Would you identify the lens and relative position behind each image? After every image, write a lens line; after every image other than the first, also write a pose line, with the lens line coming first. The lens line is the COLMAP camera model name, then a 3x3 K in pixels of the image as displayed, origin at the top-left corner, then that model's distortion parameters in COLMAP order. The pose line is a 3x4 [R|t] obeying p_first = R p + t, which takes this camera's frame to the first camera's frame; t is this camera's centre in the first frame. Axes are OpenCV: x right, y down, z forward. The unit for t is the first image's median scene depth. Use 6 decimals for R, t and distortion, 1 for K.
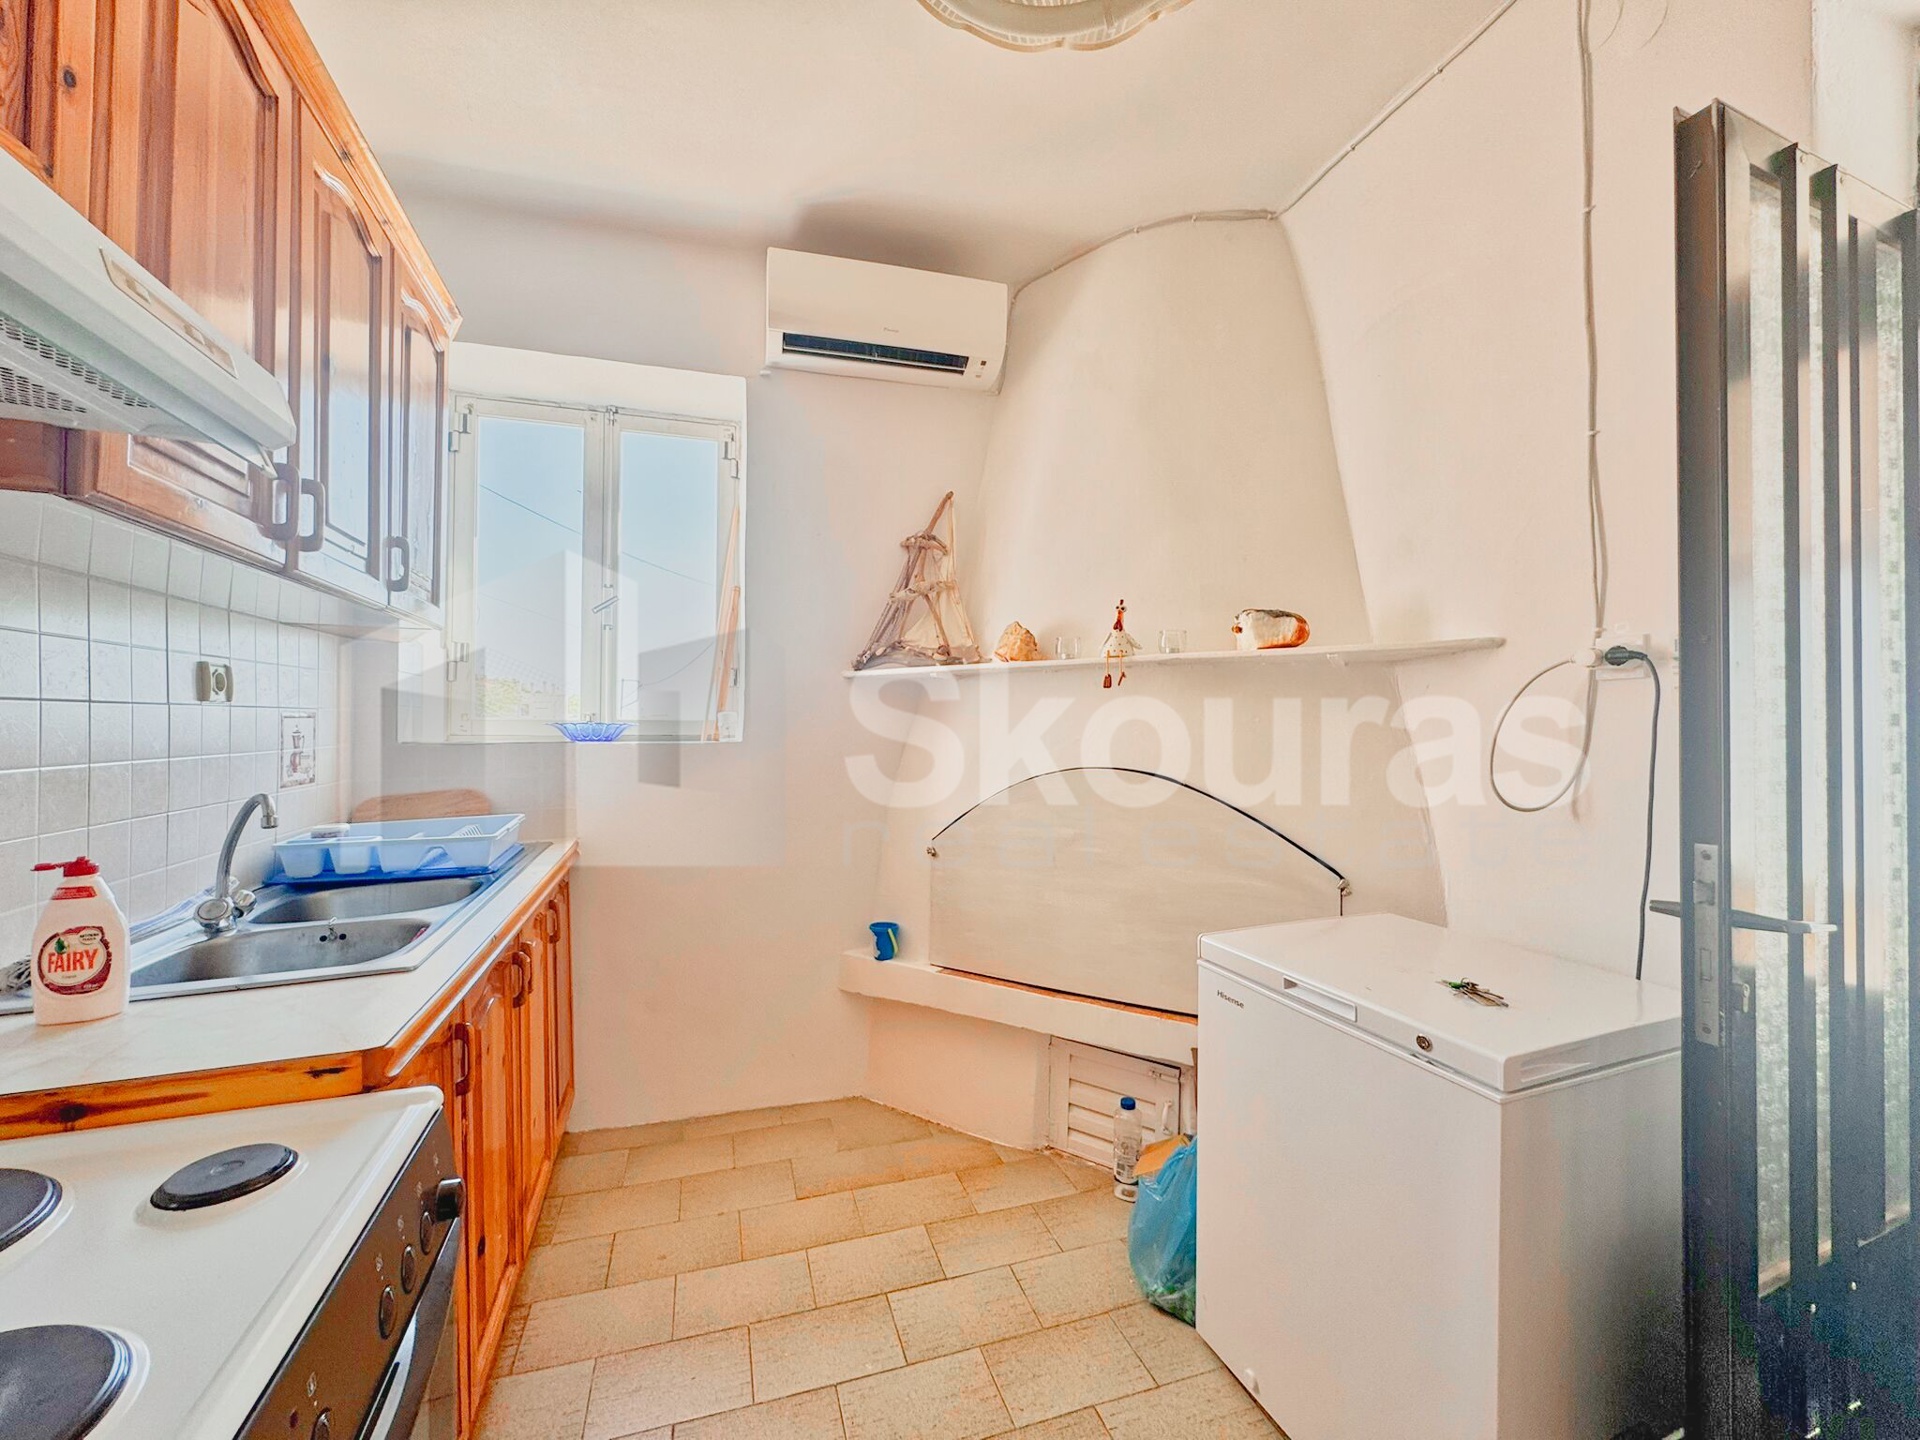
lens RADIAL K [[765.9, 0, 957.5], [0, 765.9, 719.5], [0, 0, 1]] dist [-0.002626, 0.000248]
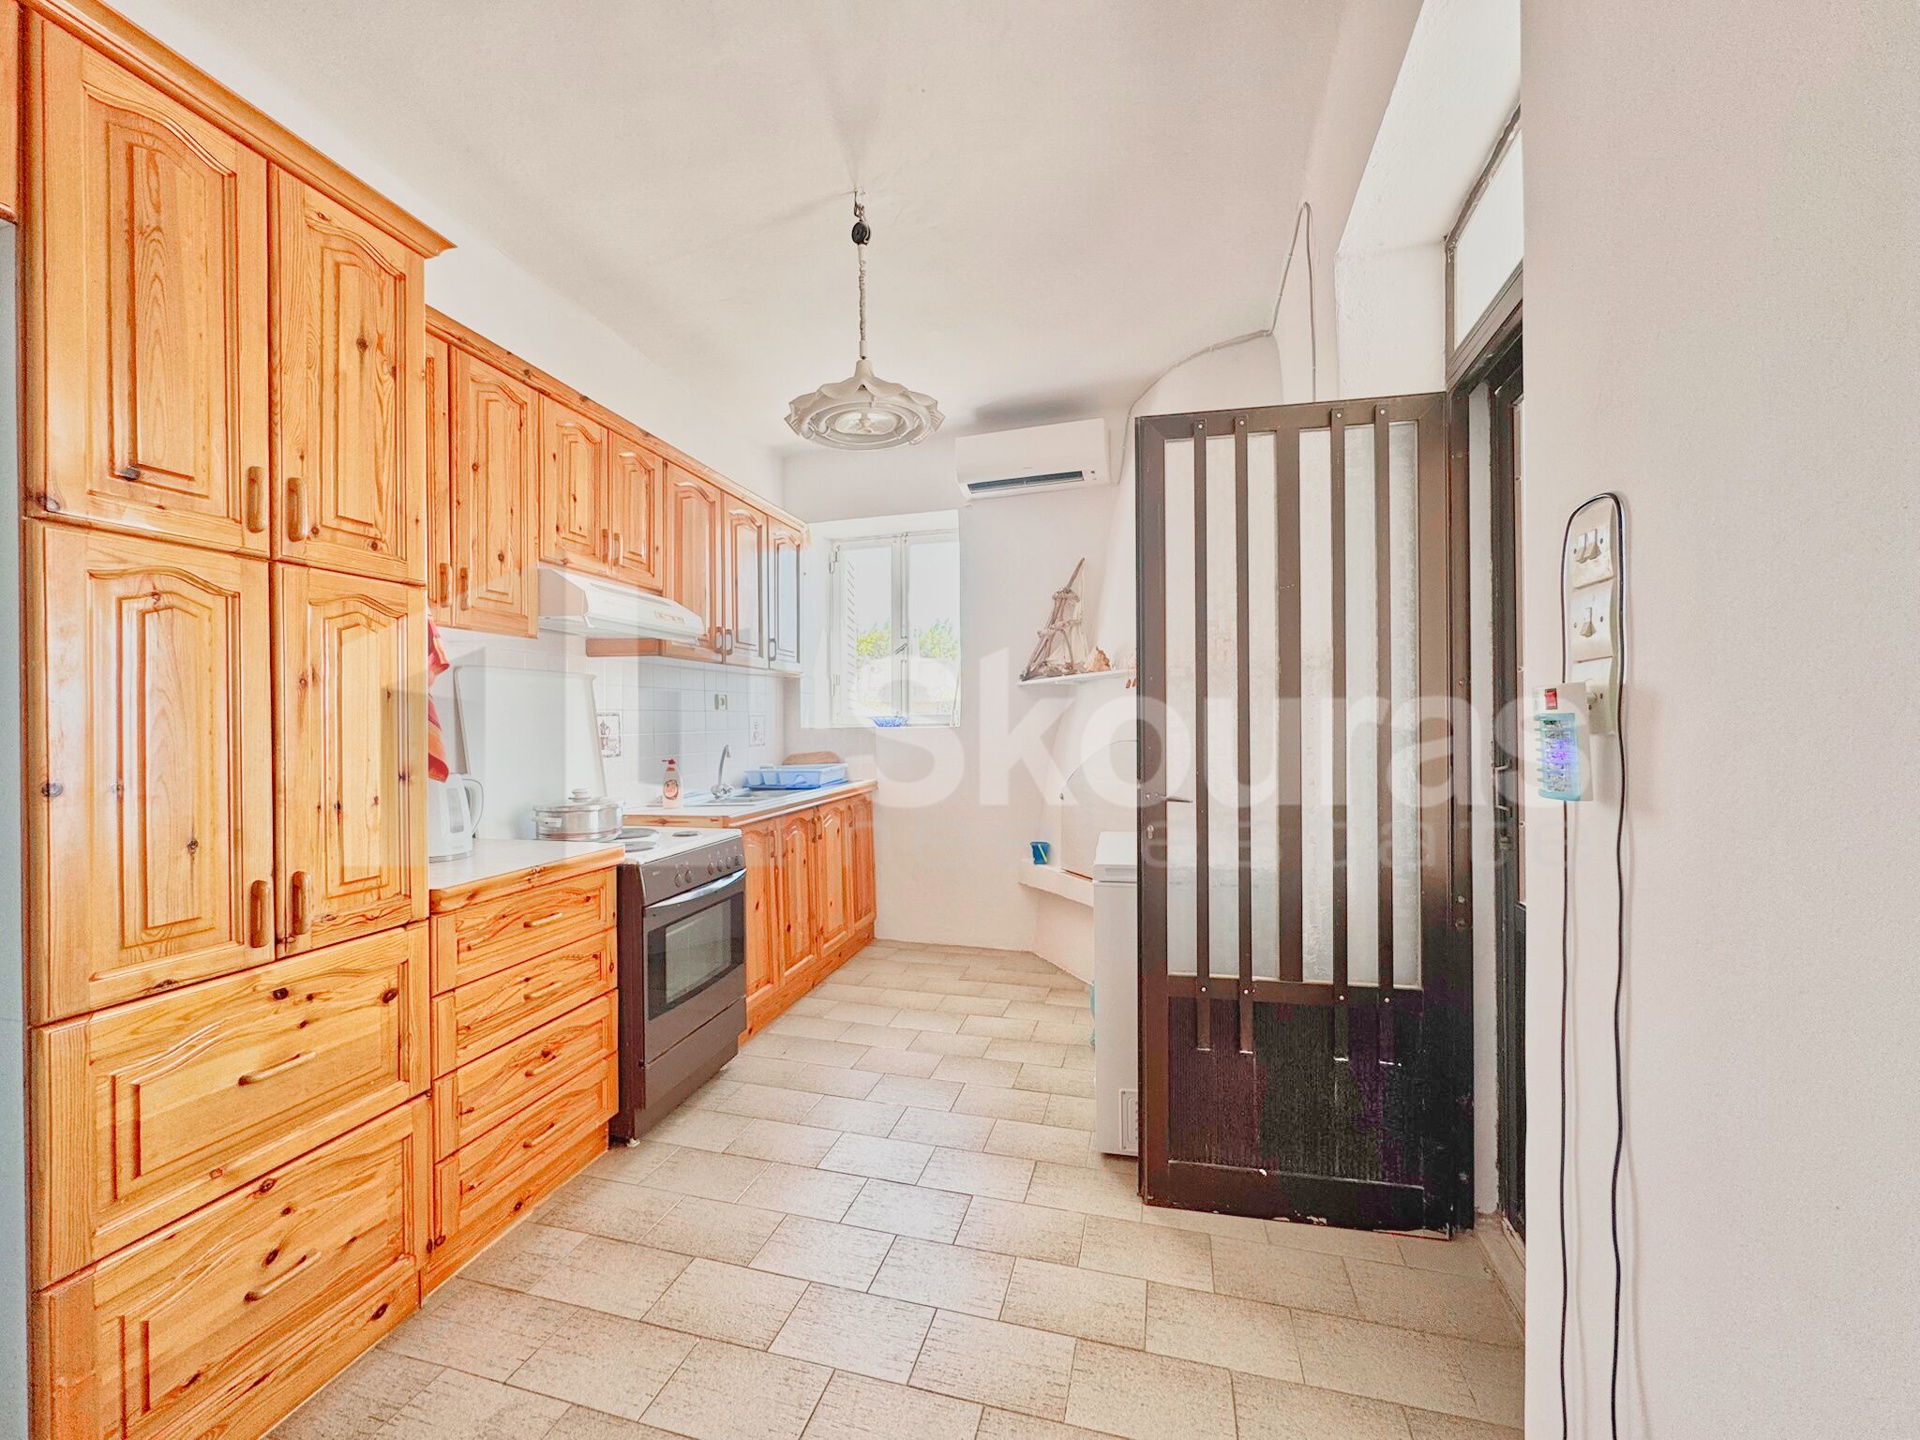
lens RADIAL K [[765.9, 0, 957.5], [0, 765.9, 719.5], [0, 0, 1]] dist [-0.002626, 0.000248]
pose [[0.835272, -0.013123, -0.549681, 0.681611], [0.016556, 0.999862, 0.001287, 0.012176], [0.549588, -0.010176, 0.835374, -0.432178]]
